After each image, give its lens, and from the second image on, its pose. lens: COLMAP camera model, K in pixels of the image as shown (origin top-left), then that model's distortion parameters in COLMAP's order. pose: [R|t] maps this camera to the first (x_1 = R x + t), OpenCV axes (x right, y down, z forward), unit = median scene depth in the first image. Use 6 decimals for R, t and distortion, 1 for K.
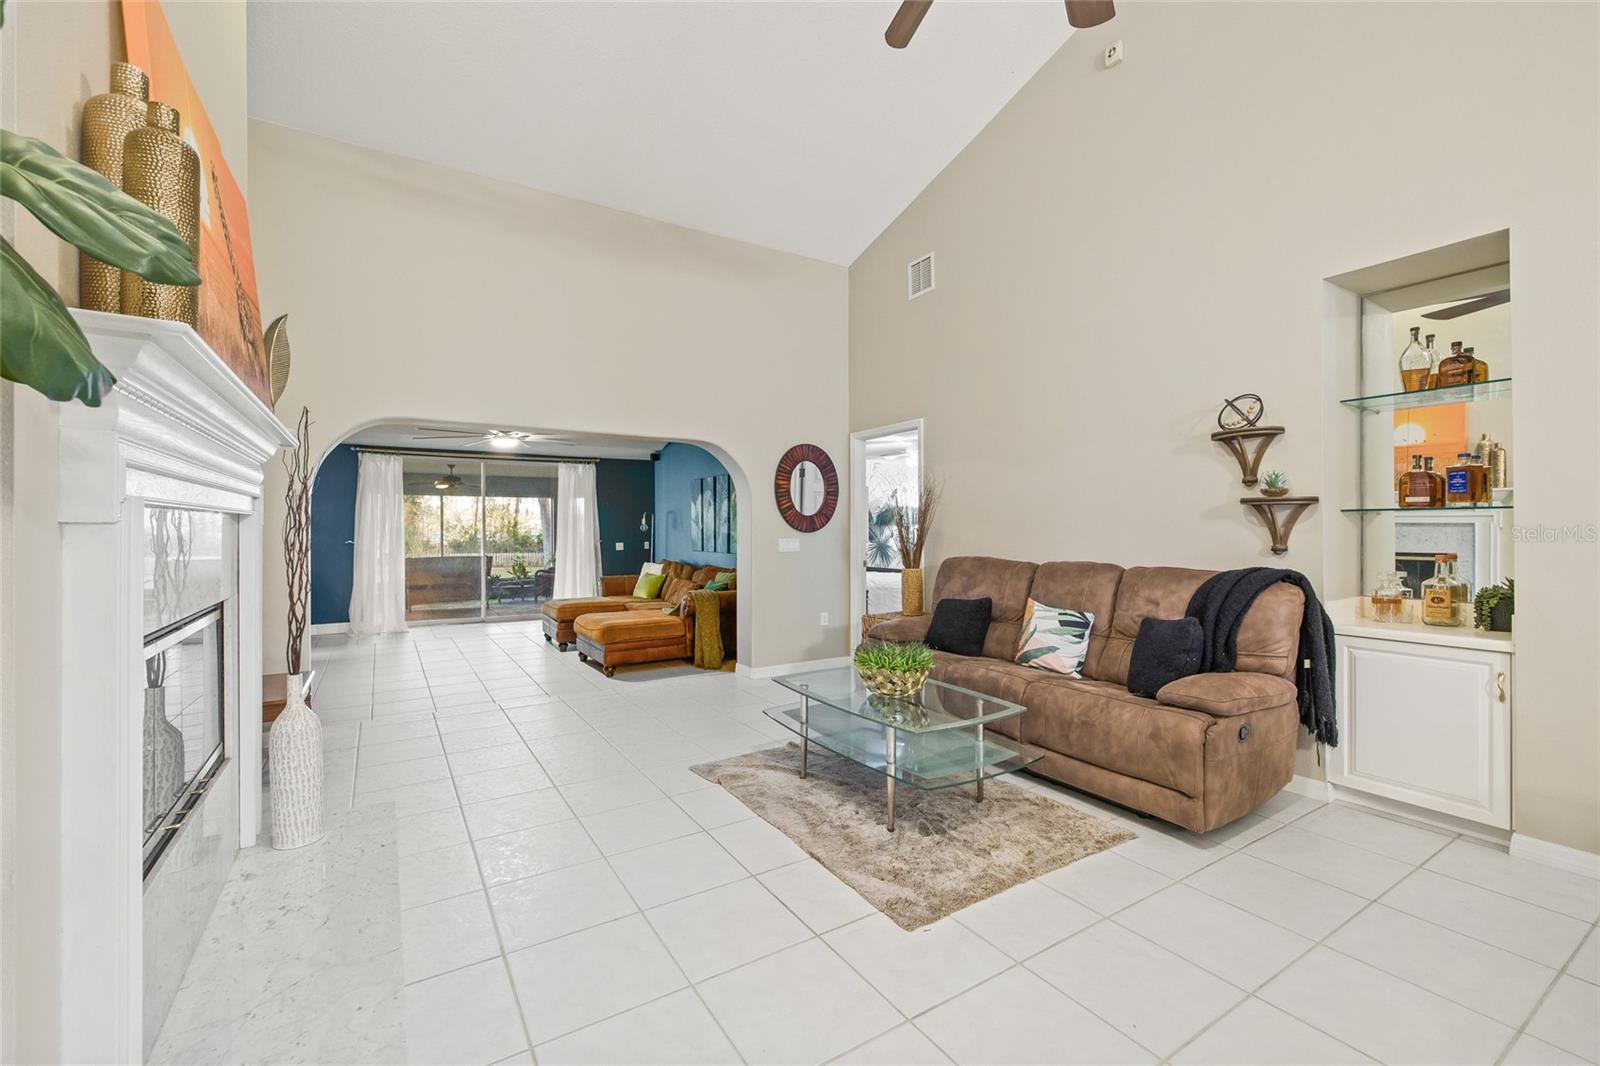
lens RADIAL K [[673.6, 0, 799.8], [0, 673.6, 531.1], [0, 0, 1]] dist [0.006389, 0.000135]
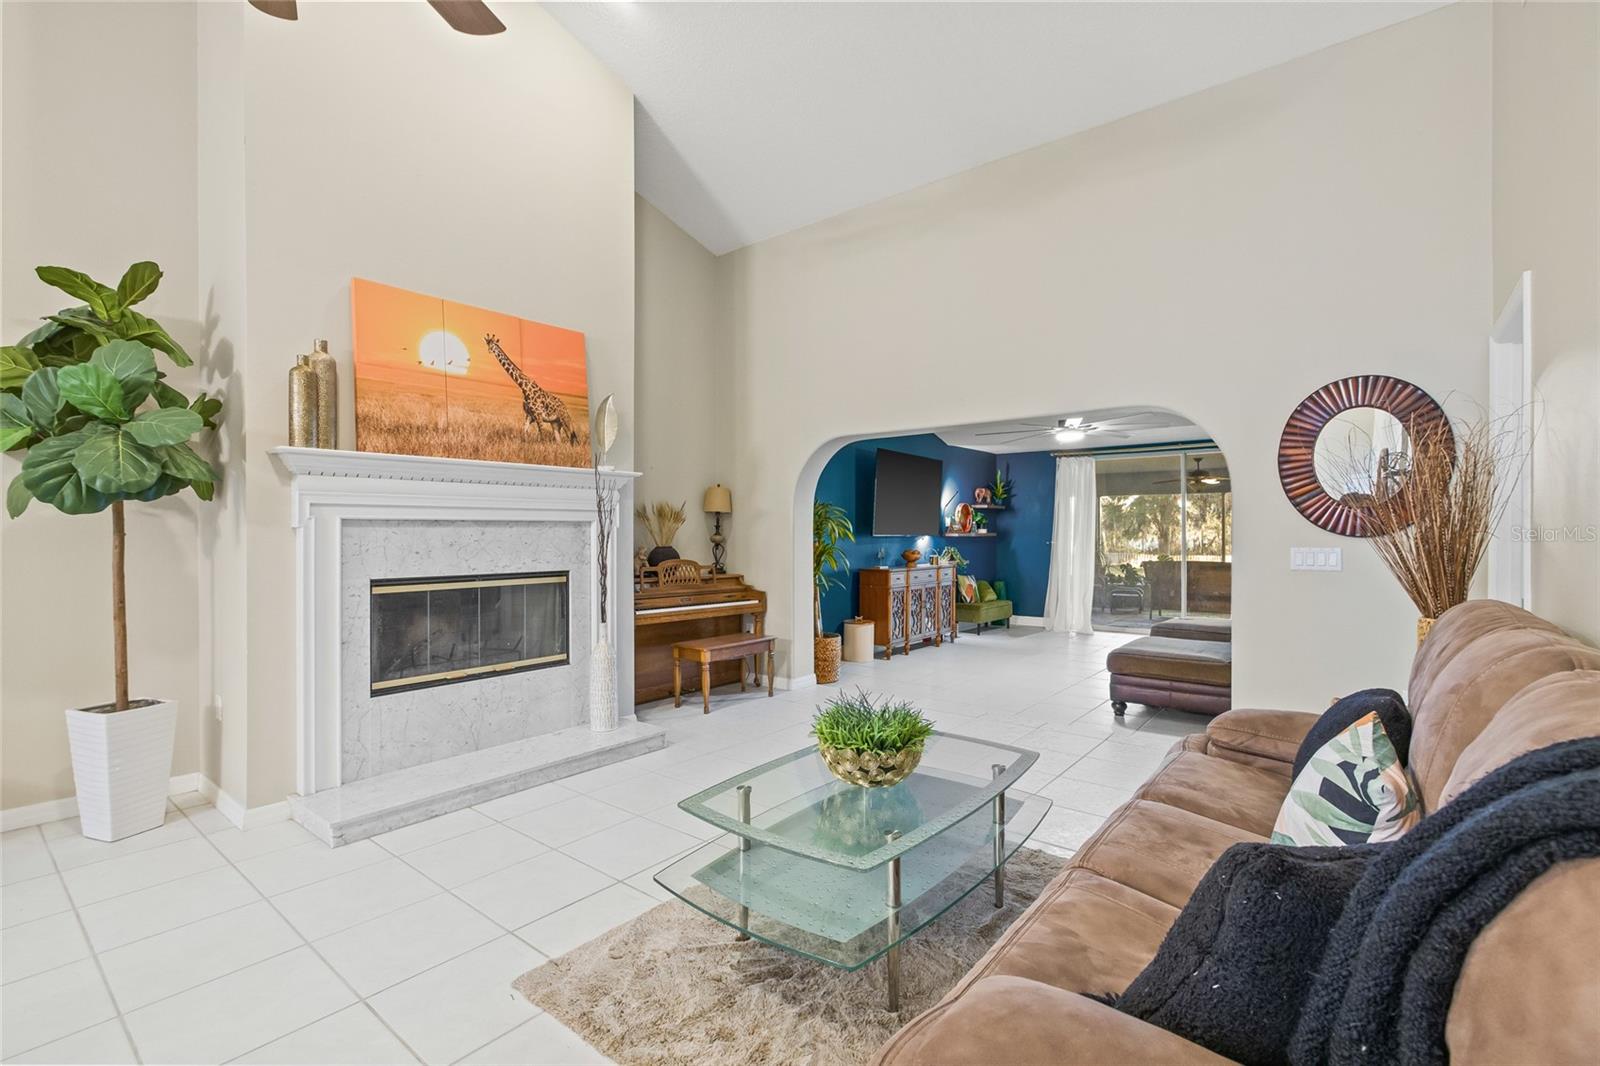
lens RADIAL K [[722.4, 0, 804.3], [0, 722.4, 532.1], [0, 0, 1]] dist [-0.000380, -0.000036]
pose [[0.322393, 0.001655, -0.946605, 0.427666], [-0.000633, 0.999999, 0.001533, -0.002572], [0.946606, 0.000105, 0.322393, 0.381269]]
